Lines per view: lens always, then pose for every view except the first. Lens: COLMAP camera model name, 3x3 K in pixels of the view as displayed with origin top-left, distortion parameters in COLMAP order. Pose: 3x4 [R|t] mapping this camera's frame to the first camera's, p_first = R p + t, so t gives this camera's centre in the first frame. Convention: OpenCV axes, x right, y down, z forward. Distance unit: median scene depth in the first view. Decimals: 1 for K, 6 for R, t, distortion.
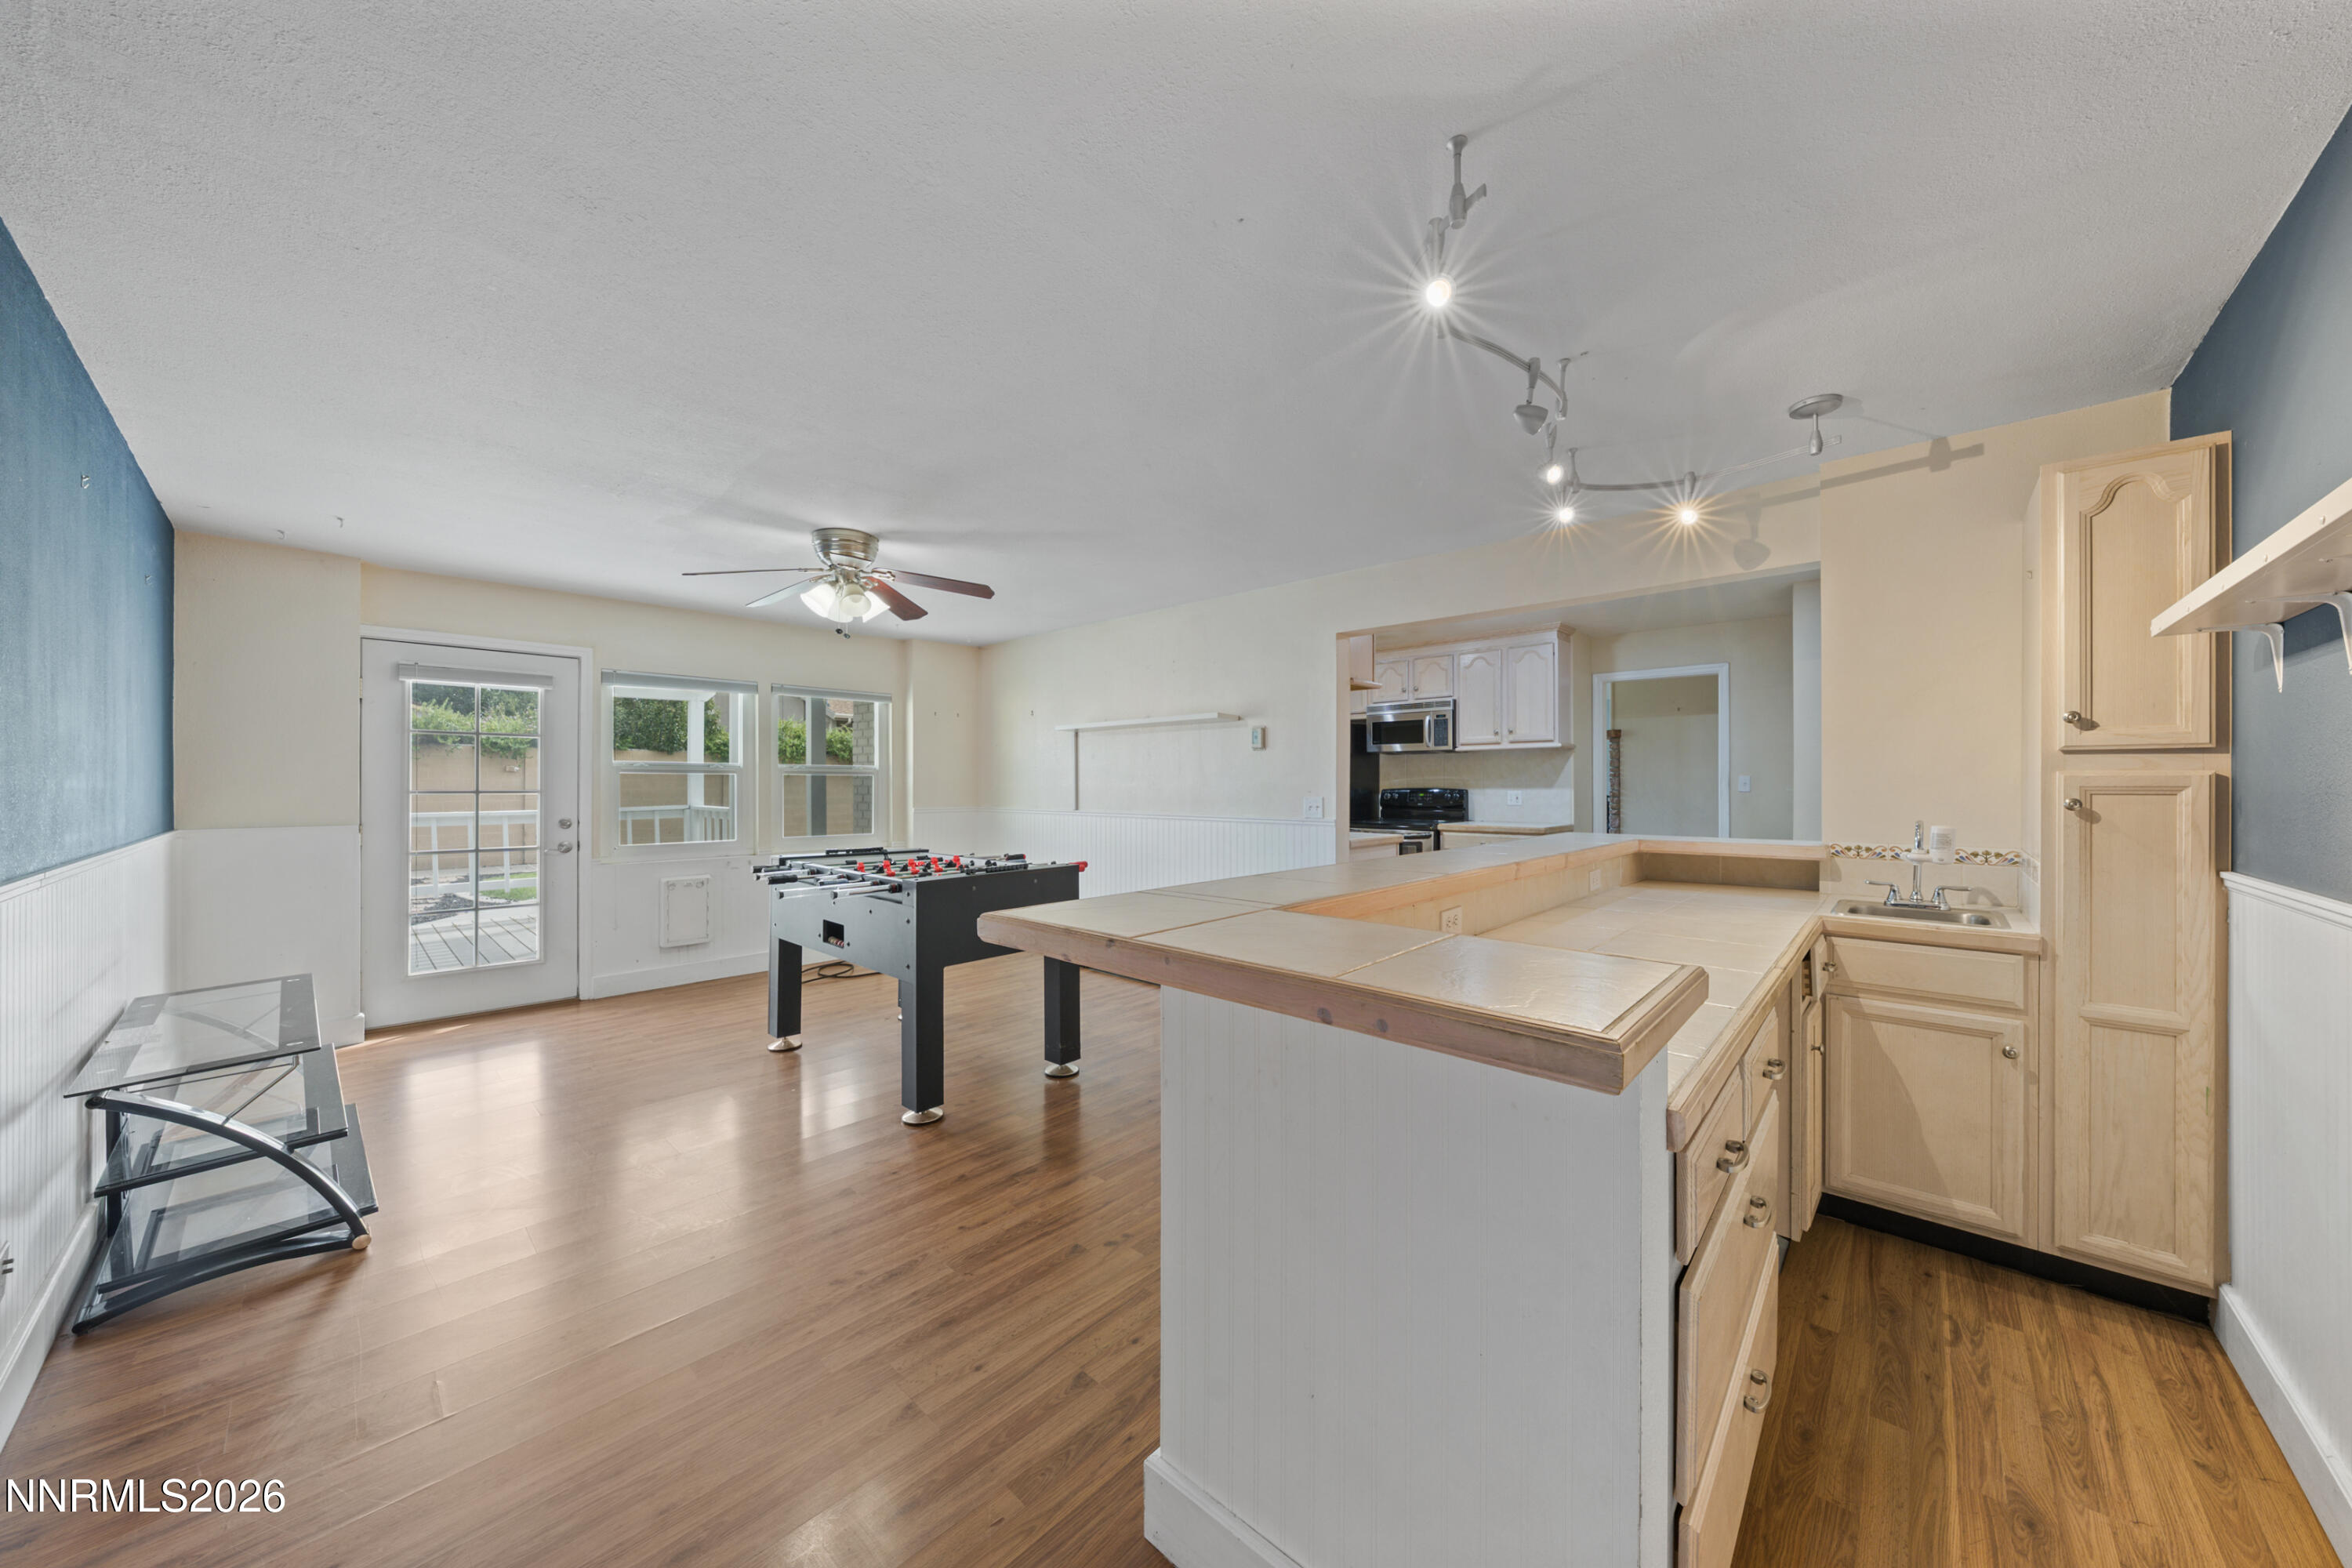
lens RADIAL K [[796.9, 0, 1184.8], [0, 796.9, 785.5], [0, 0, 1]] dist [-0.001325, 0.000006]
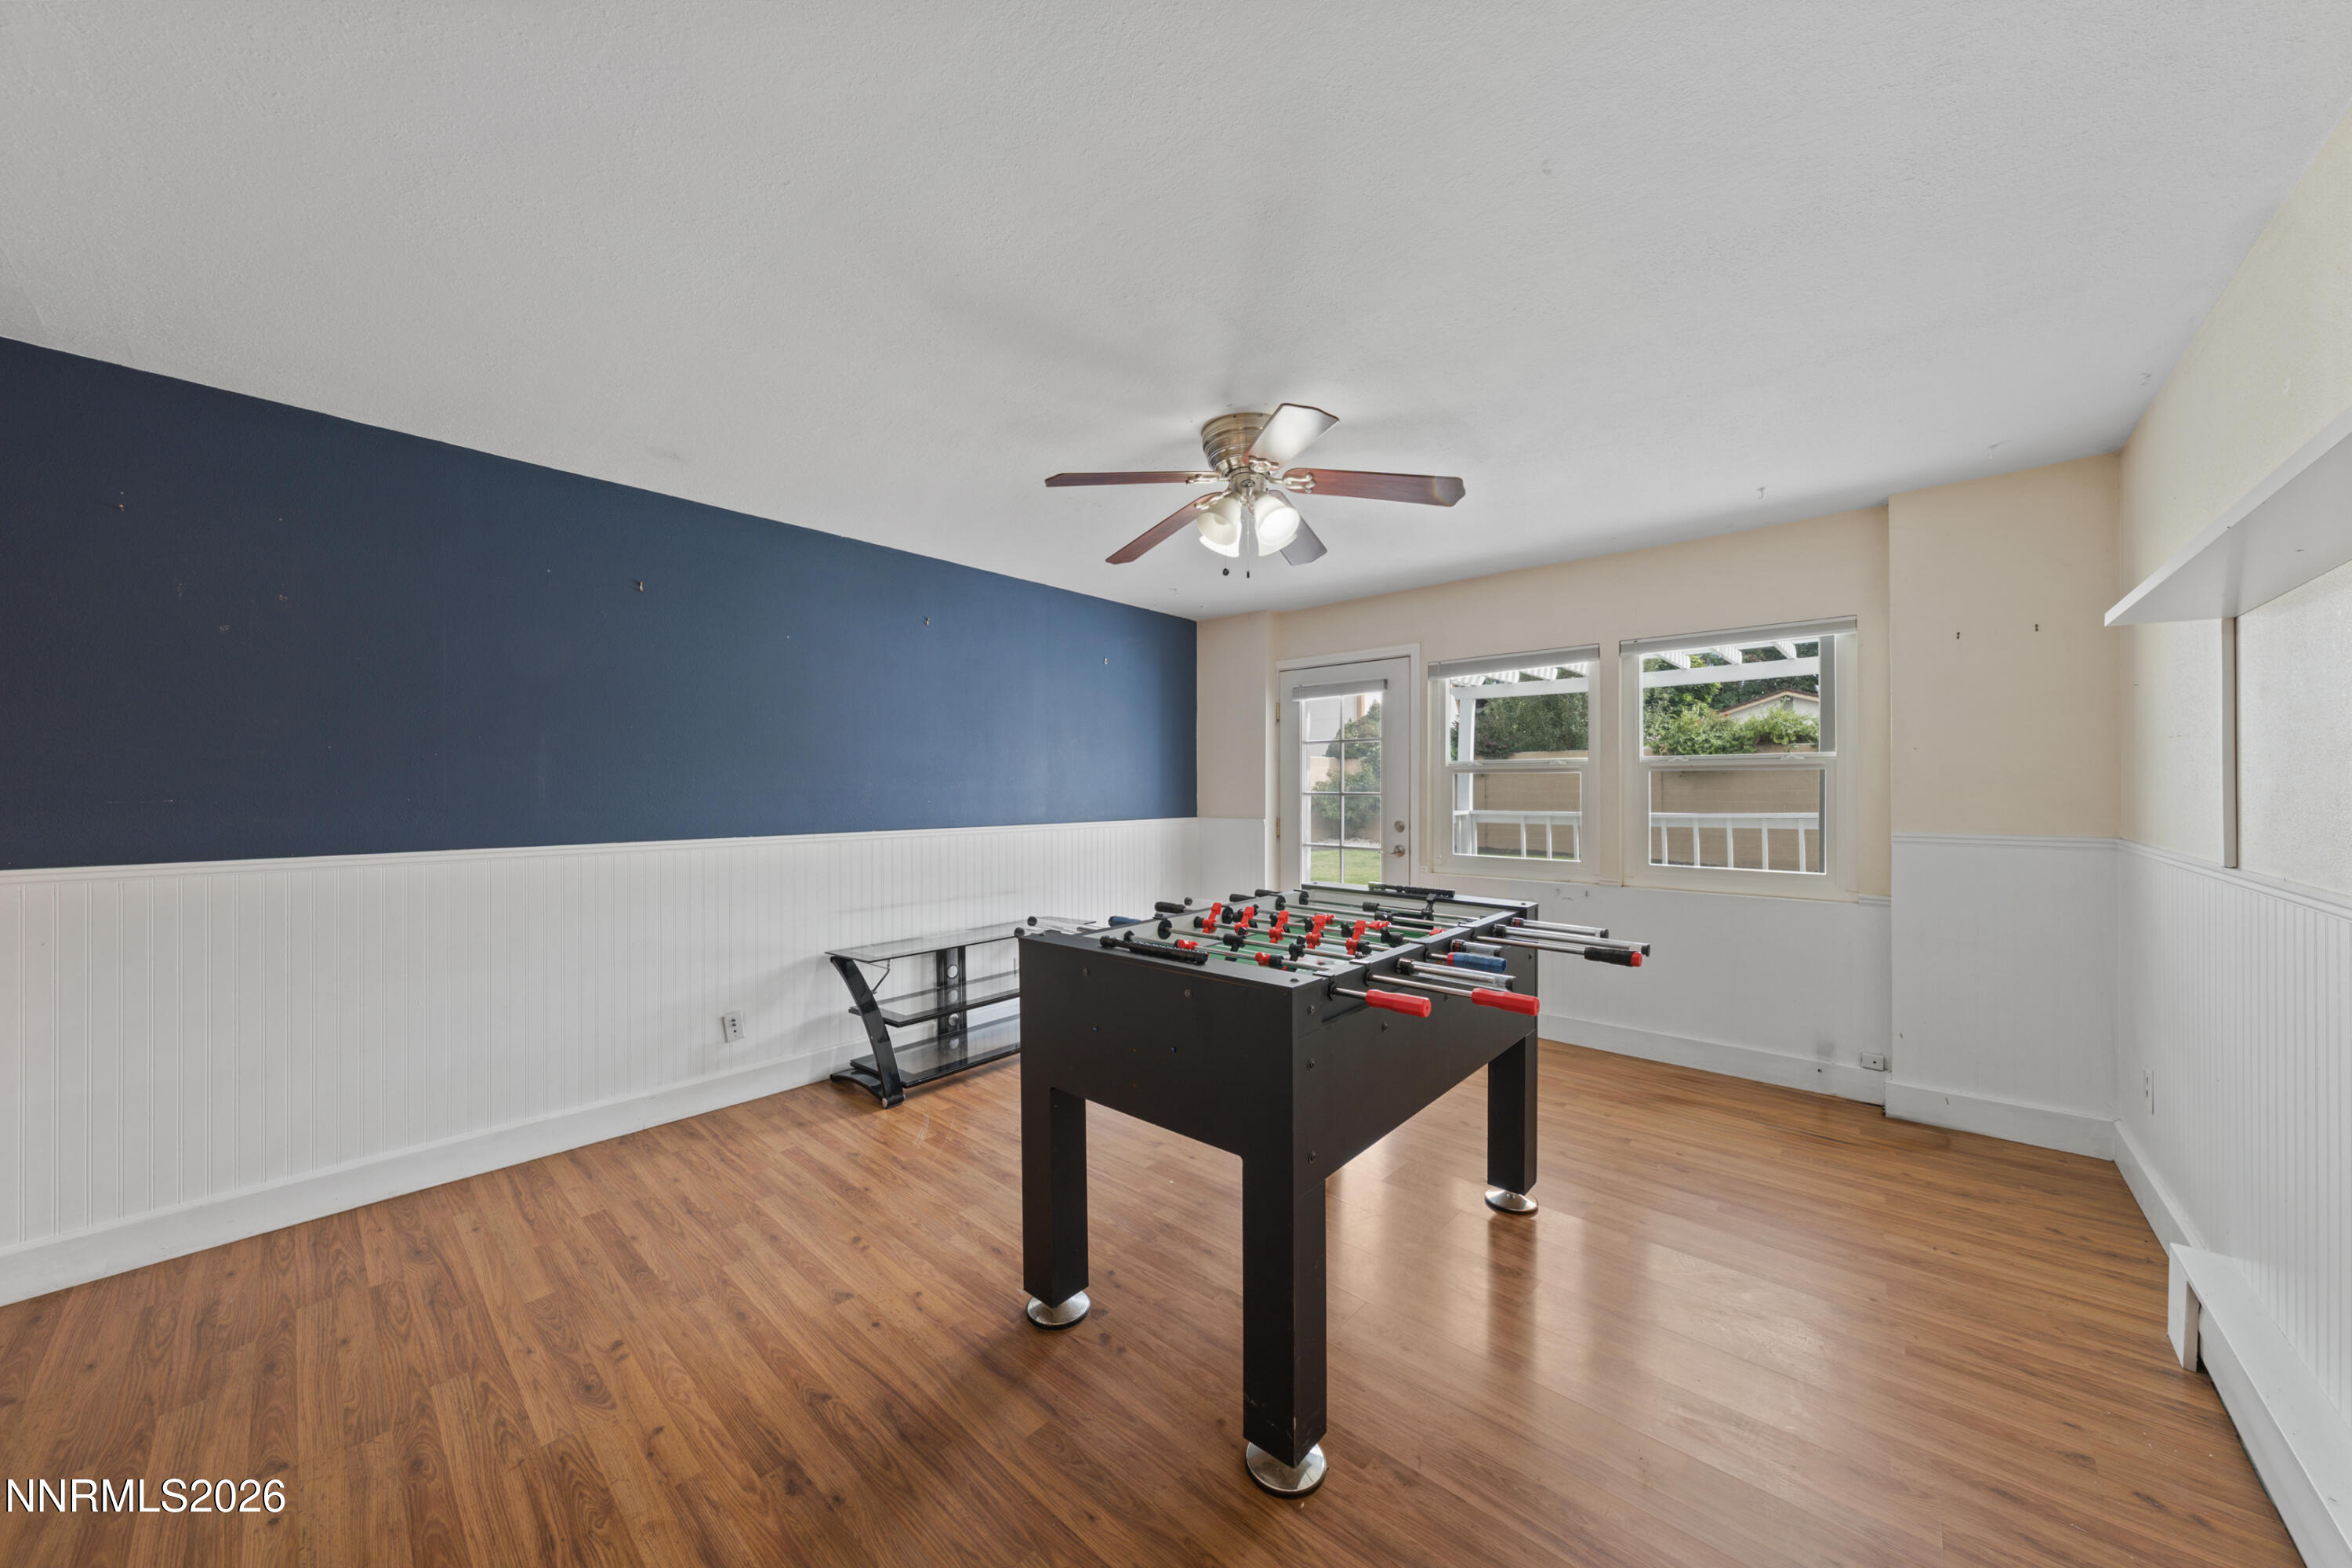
lens RADIAL K [[806.5, 0, 1183.2], [0, 806.5, 784.5], [0, 0, 1]] dist [0.000876, 0.000015]
pose [[0.012905, -0.001802, -0.999915, 0.280969], [0.001812, 0.999997, -0.001779, -0.003440], [0.999915, -0.001788, 0.012909, 0.947248]]
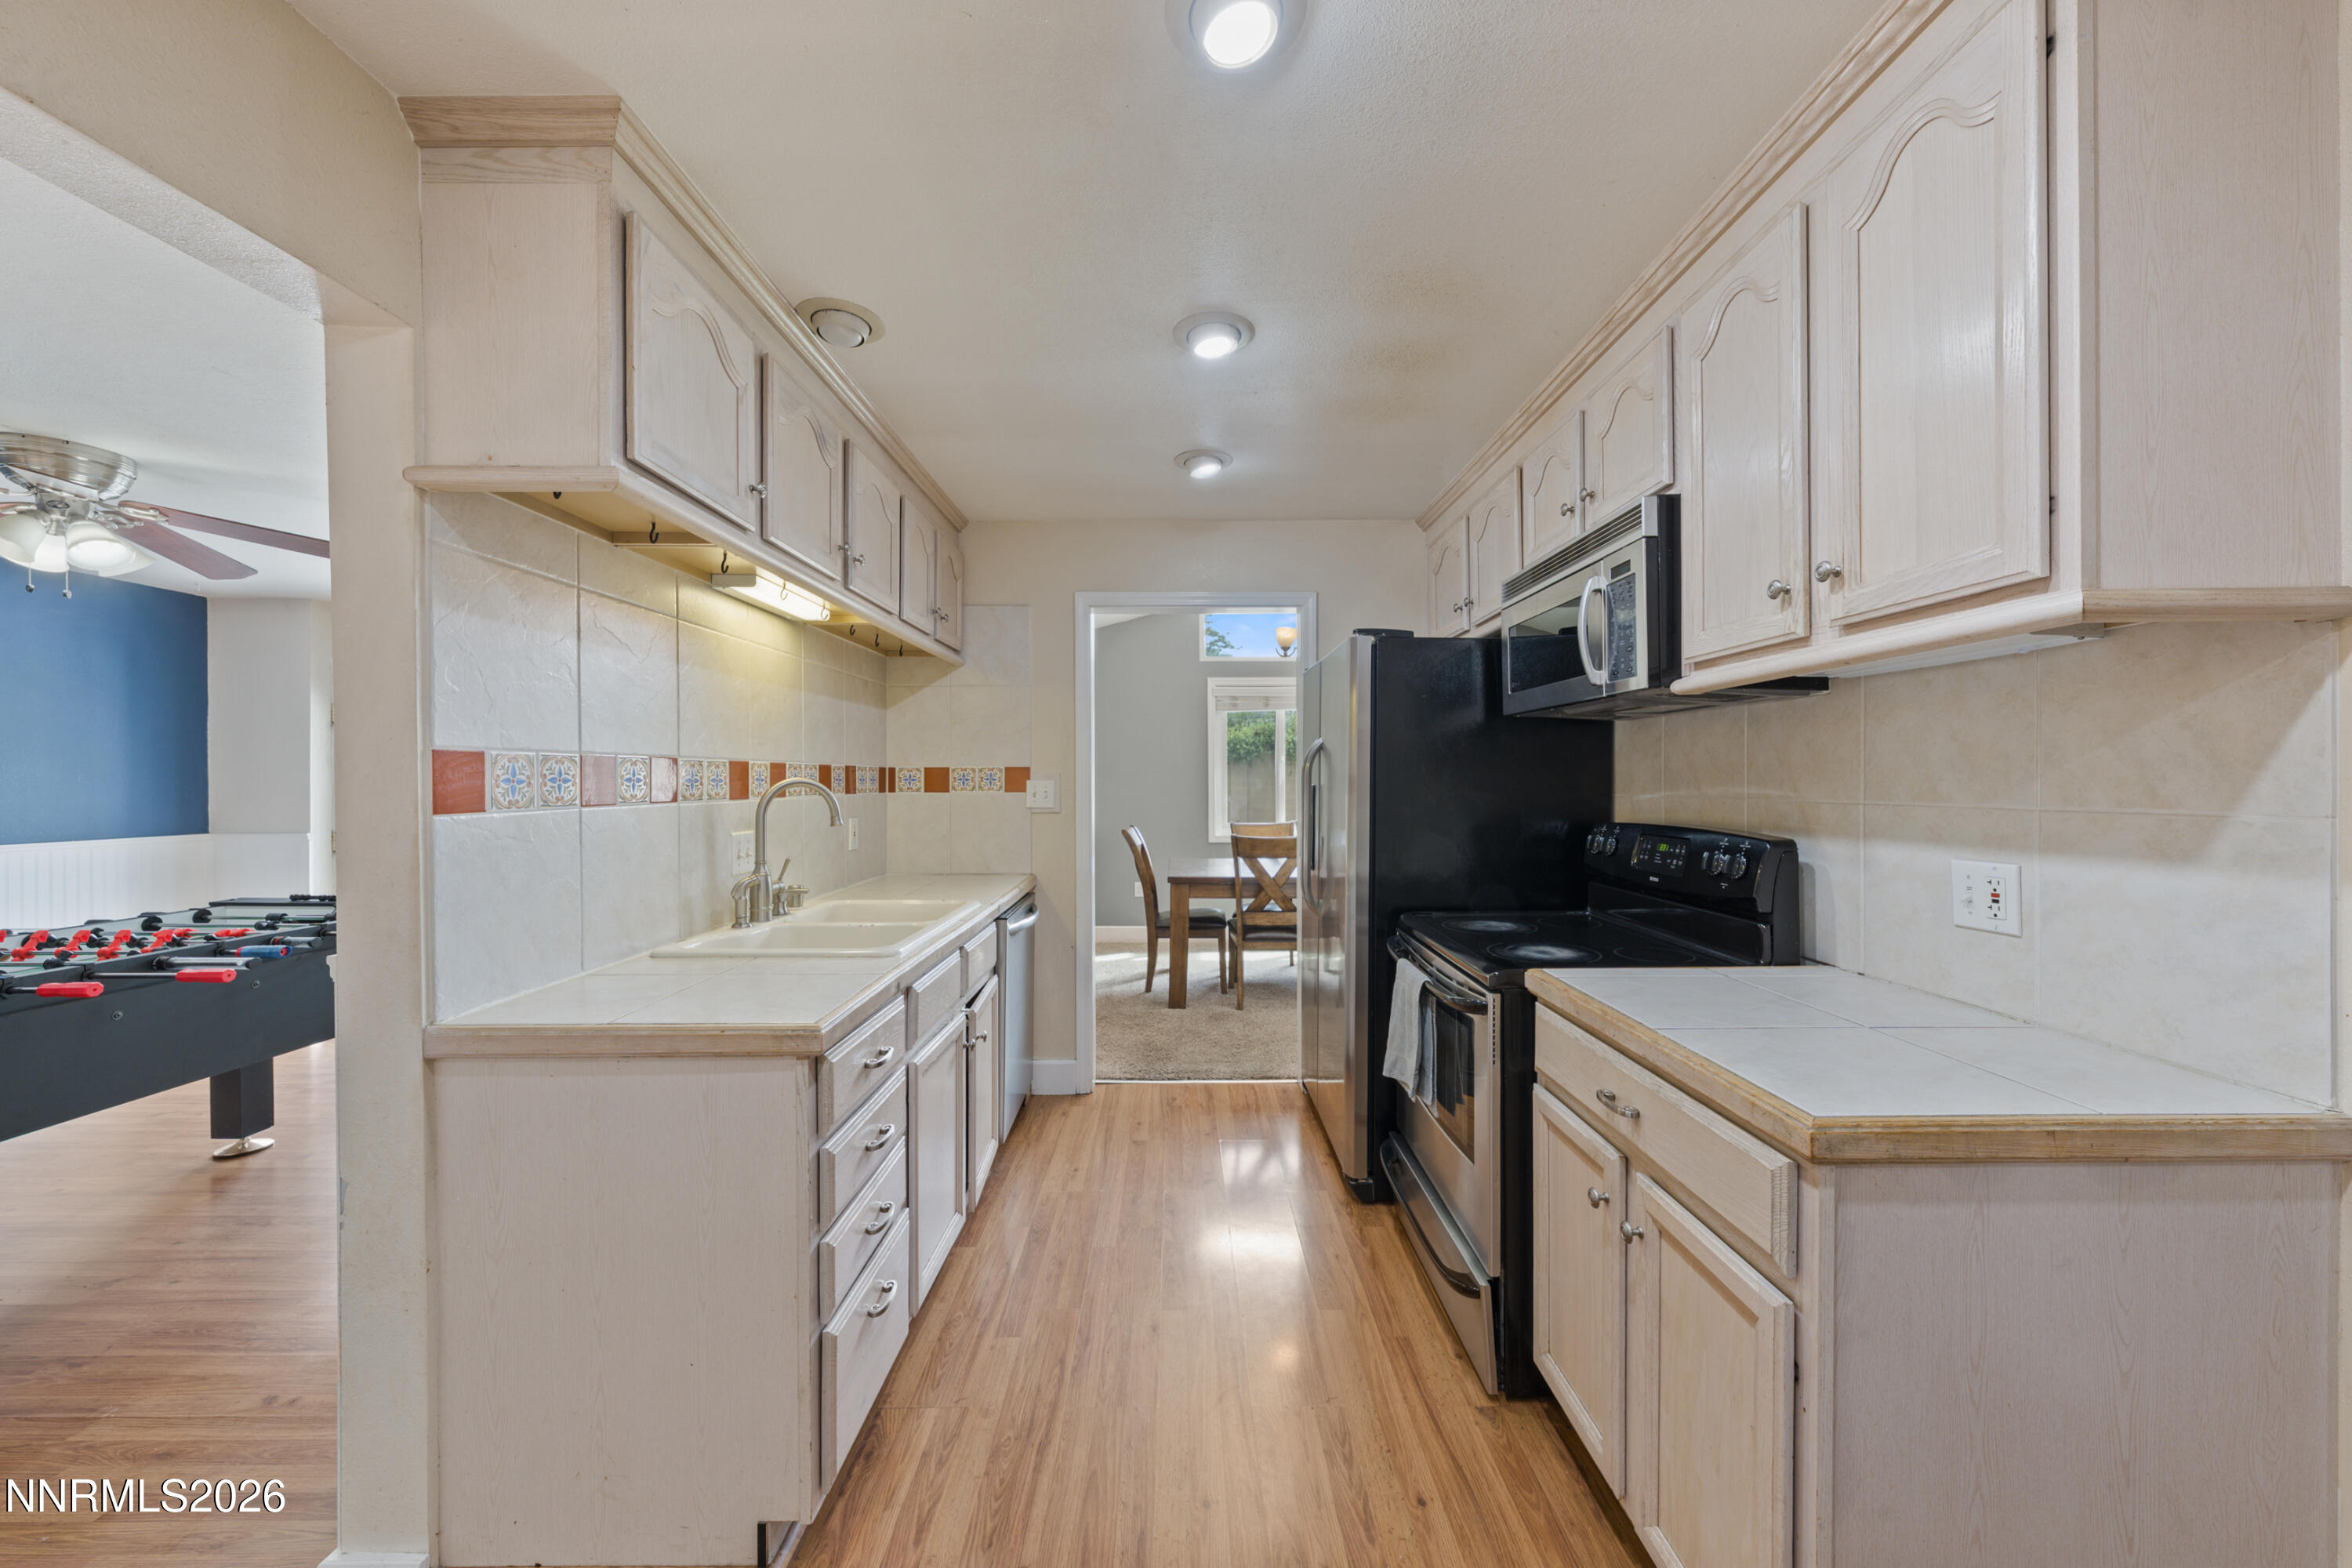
lens RADIAL K [[835.3, 0, 1181.7], [0, 835.3, 782.7], [0, 0, 1]] dist [-0.000004, -0.000115]
pose [[0.677688, 0.001086, -0.735349, 0.766256], [0.002236, 0.999991, 0.003537, -0.026762], [0.735346, -0.004041, 0.677680, 1.235939]]
